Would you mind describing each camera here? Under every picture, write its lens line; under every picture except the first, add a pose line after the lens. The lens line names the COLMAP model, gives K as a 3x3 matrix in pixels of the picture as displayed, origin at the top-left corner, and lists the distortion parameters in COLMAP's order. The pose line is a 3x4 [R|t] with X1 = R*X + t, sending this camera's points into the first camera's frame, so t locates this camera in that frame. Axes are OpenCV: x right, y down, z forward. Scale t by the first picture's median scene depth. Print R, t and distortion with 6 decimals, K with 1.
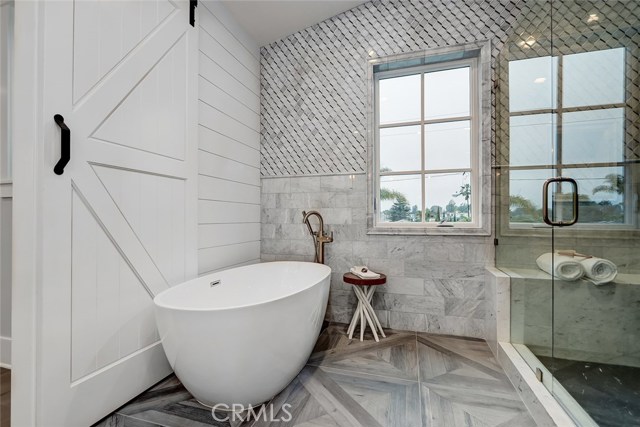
lens RADIAL K [[301.8, 0, 316.3], [0, 301.8, 215.3], [0, 0, 1]] dist [-0.000848, -0.001265]
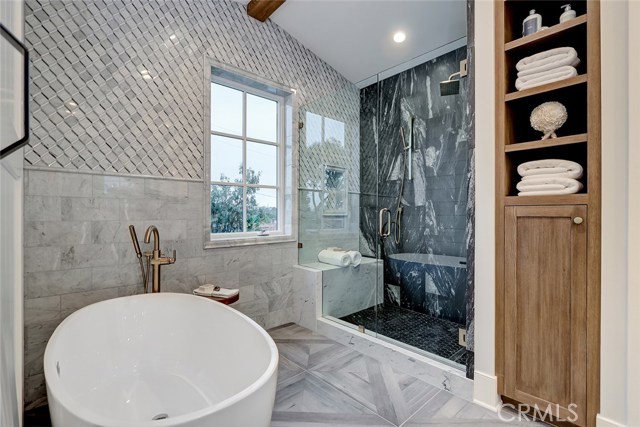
lens RADIAL K [[301.8, 0, 316.3], [0, 301.8, 213.8], [0, 0, 1]] dist [-0.000848, -0.001265]
pose [[0.487854, 0.000650, 0.872925, -0.453643], [-0.012533, 0.999902, 0.006259, -0.052141], [-0.872835, -0.013994, 0.487815, 0.257626]]
